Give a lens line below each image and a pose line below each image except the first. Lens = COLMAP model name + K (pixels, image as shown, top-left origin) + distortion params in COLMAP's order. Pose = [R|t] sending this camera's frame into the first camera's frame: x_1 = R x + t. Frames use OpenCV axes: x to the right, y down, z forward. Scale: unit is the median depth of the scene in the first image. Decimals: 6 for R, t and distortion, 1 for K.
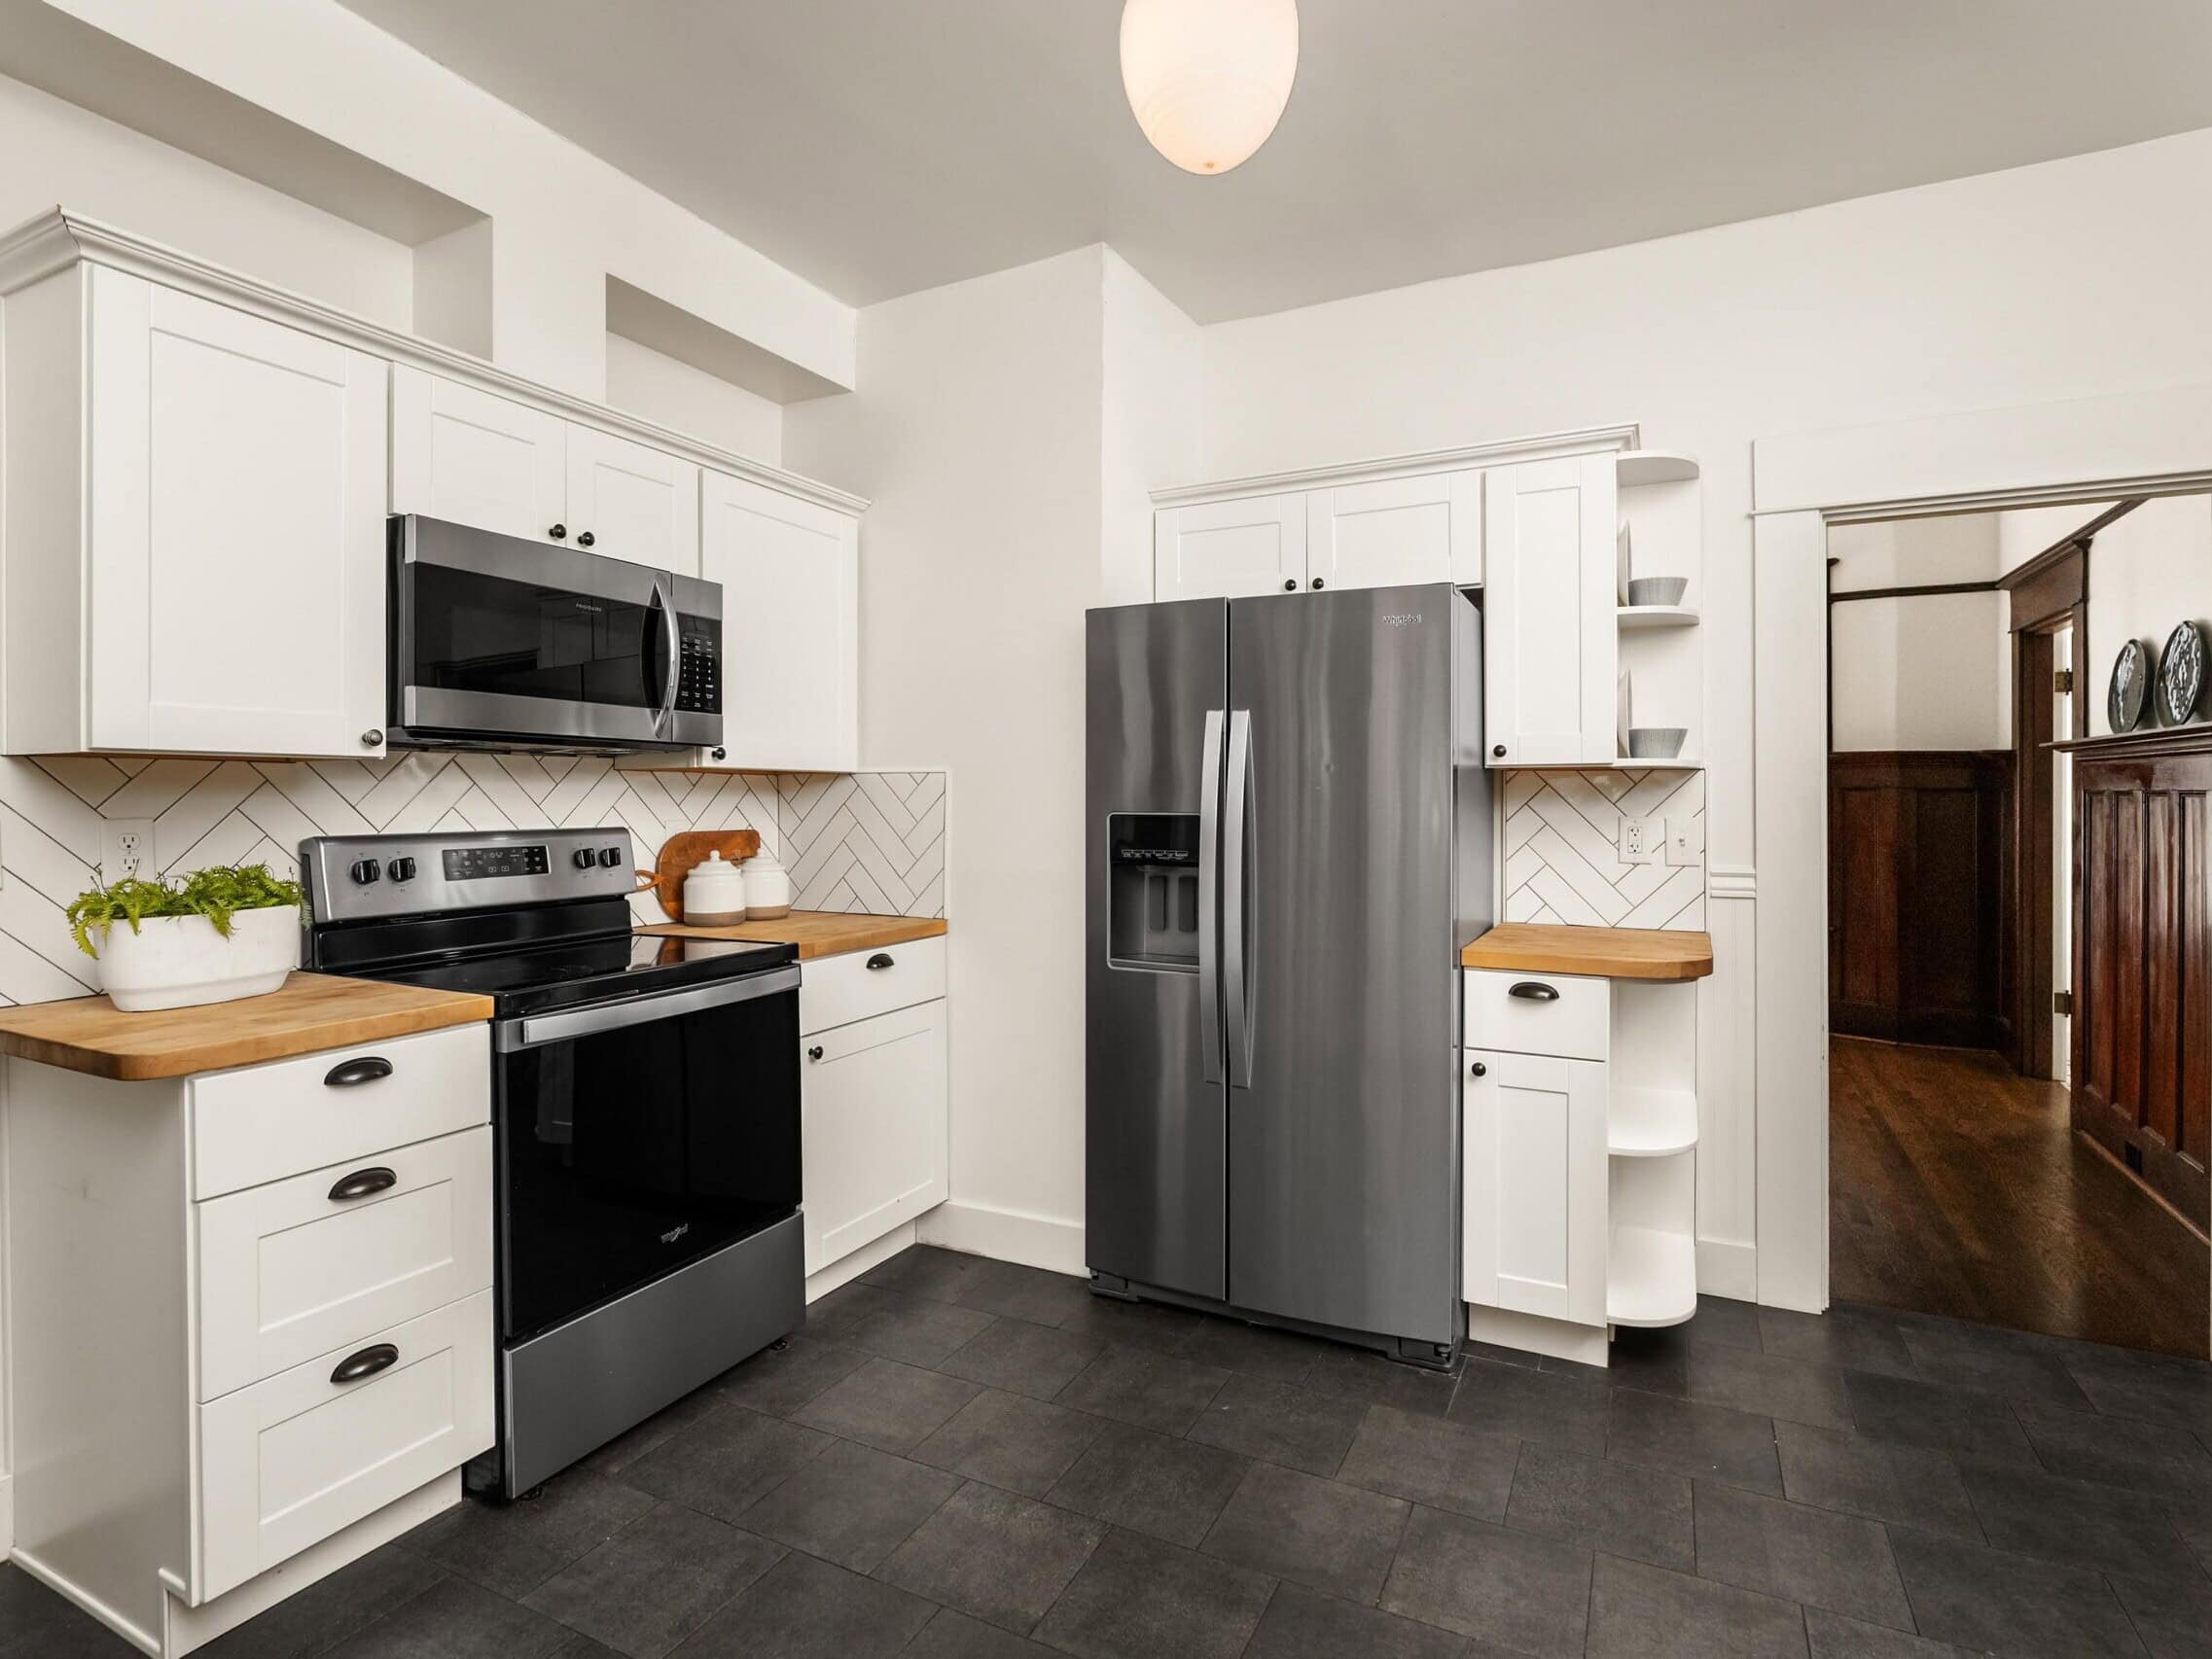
lens RADIAL K [[1137.4, 0, 1106.9], [0, 1137.4, 815.0], [0, 0, 1]] dist [-0.002861, -0.000292]
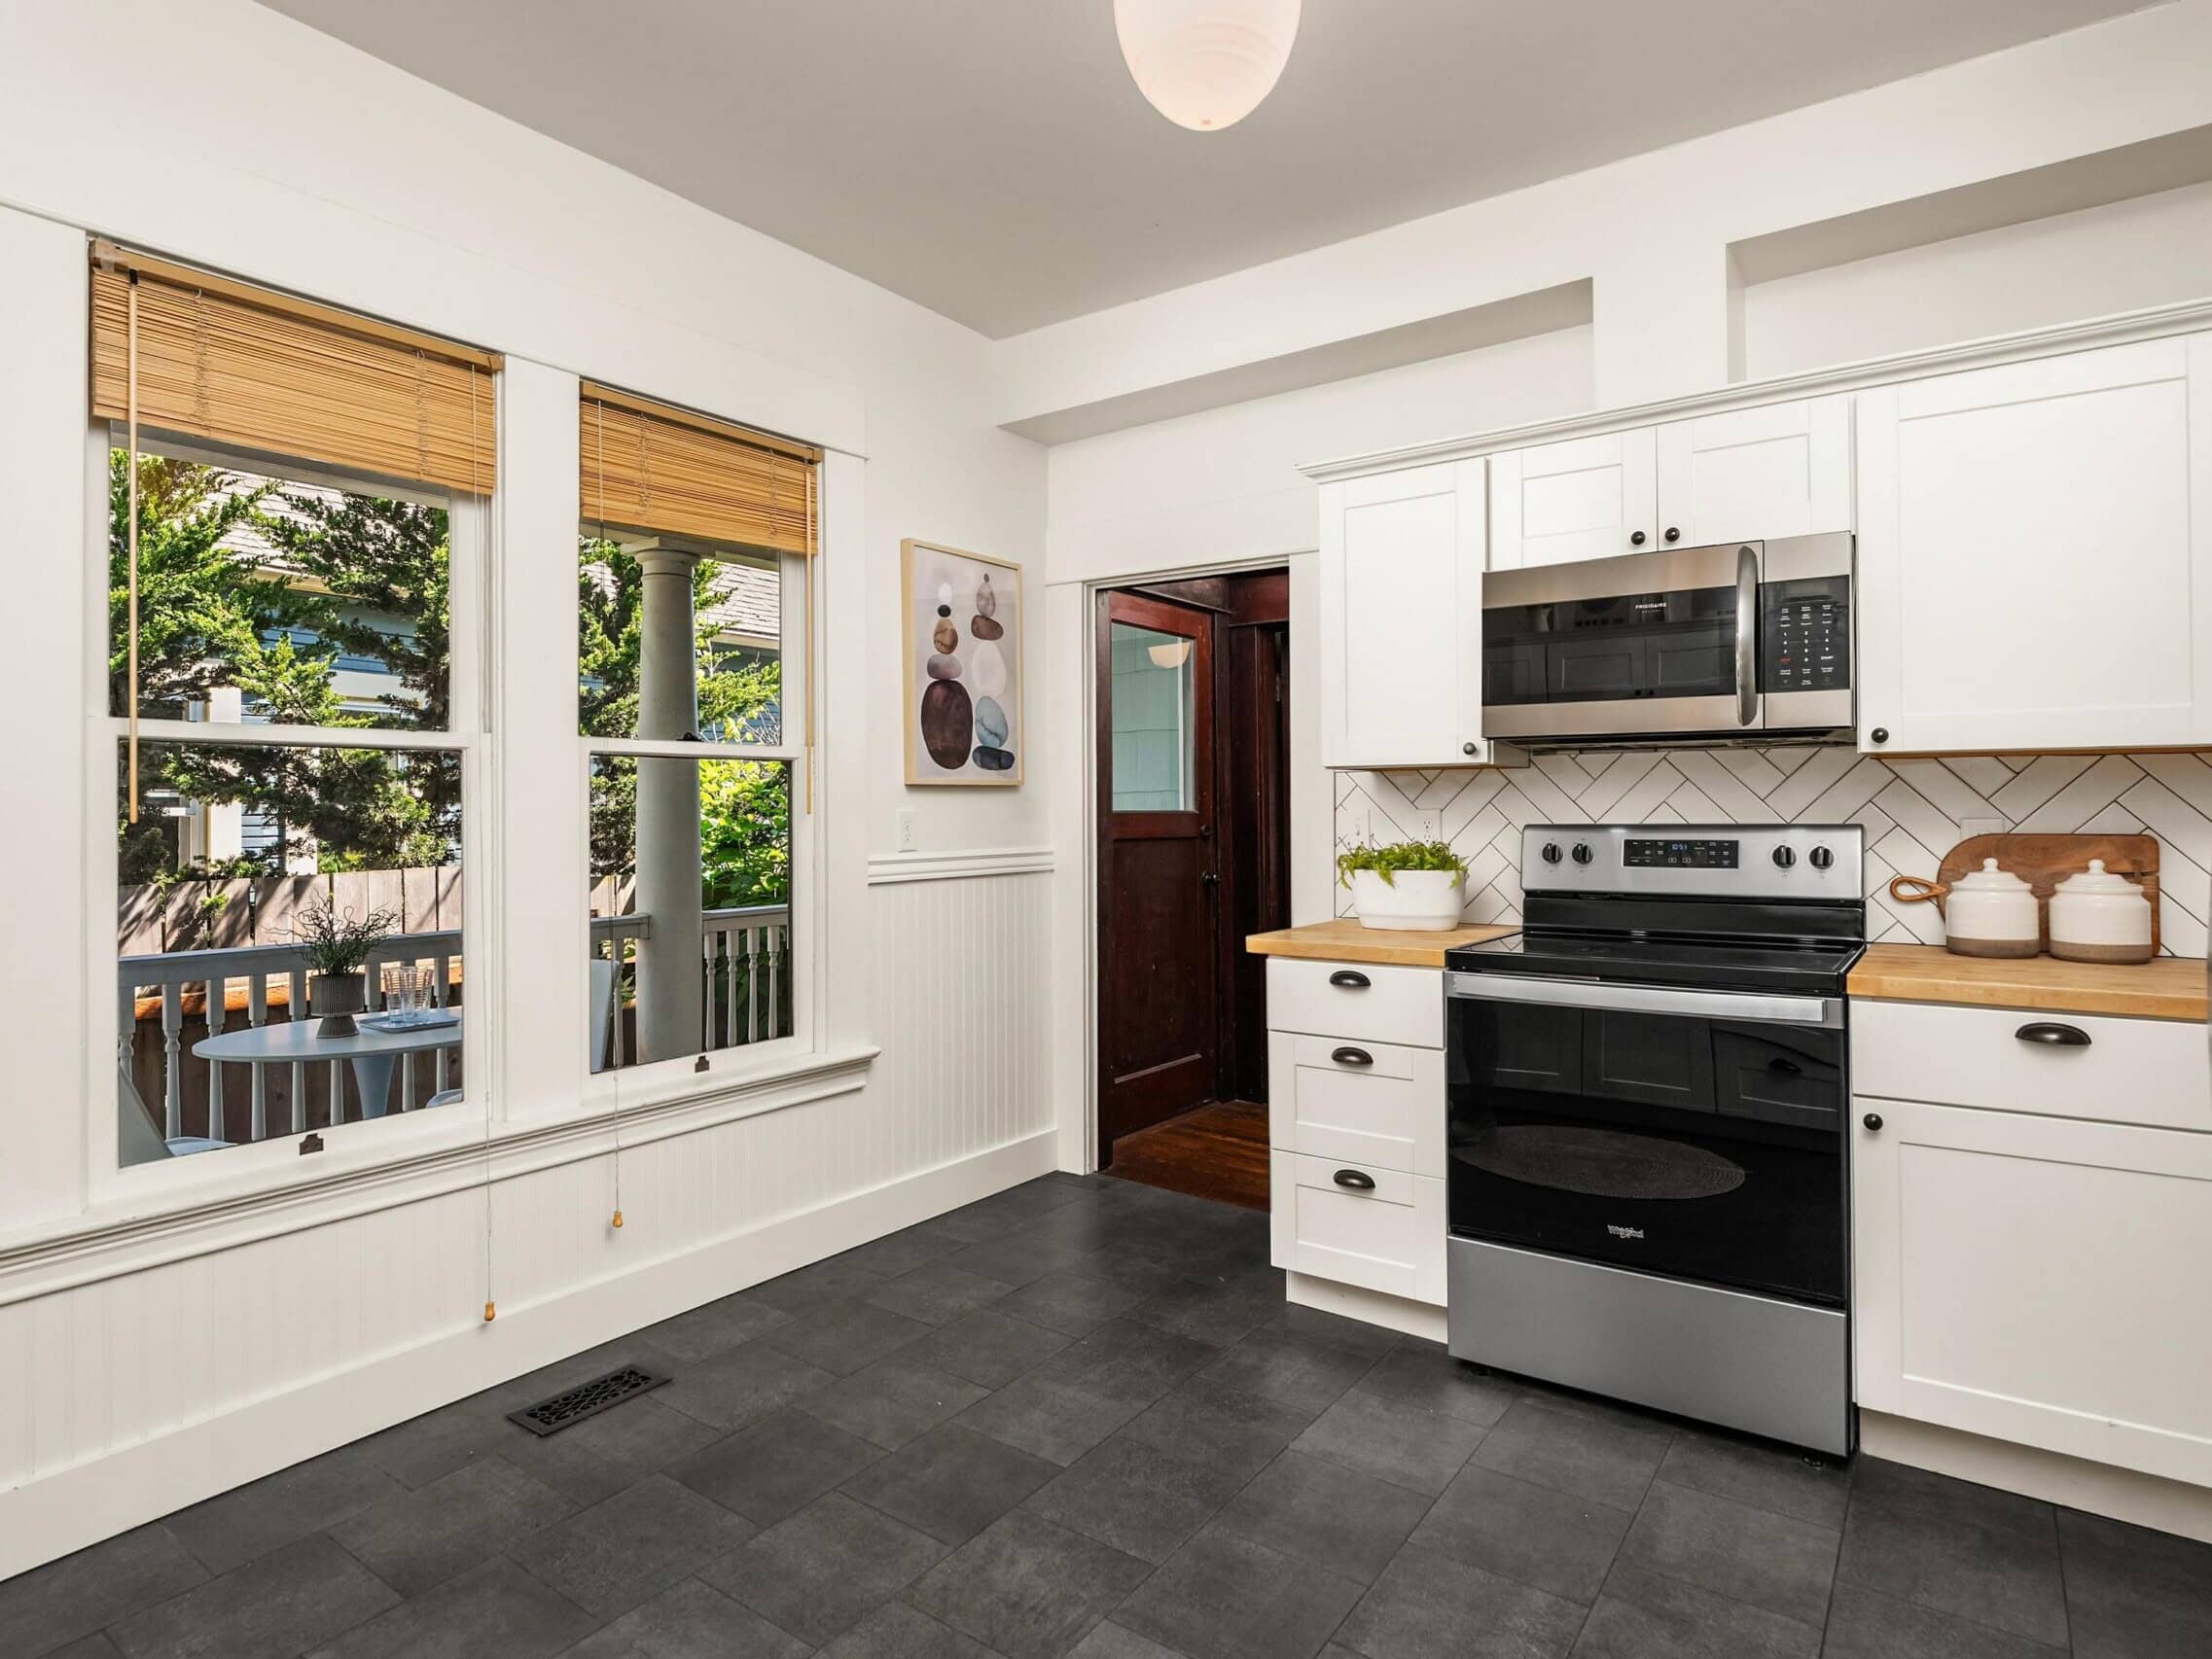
lens RADIAL K [[1240.3, 0, 1108.4], [0, 1240.3, 822.1], [0, 0, 1]] dist [0.002503, 0.000013]
pose [[-0.148493, 0.014931, -0.988801, 0.723150], [-0.008502, 0.999830, 0.016375, -0.002041], [0.988877, 0.010838, -0.148341, 0.686116]]
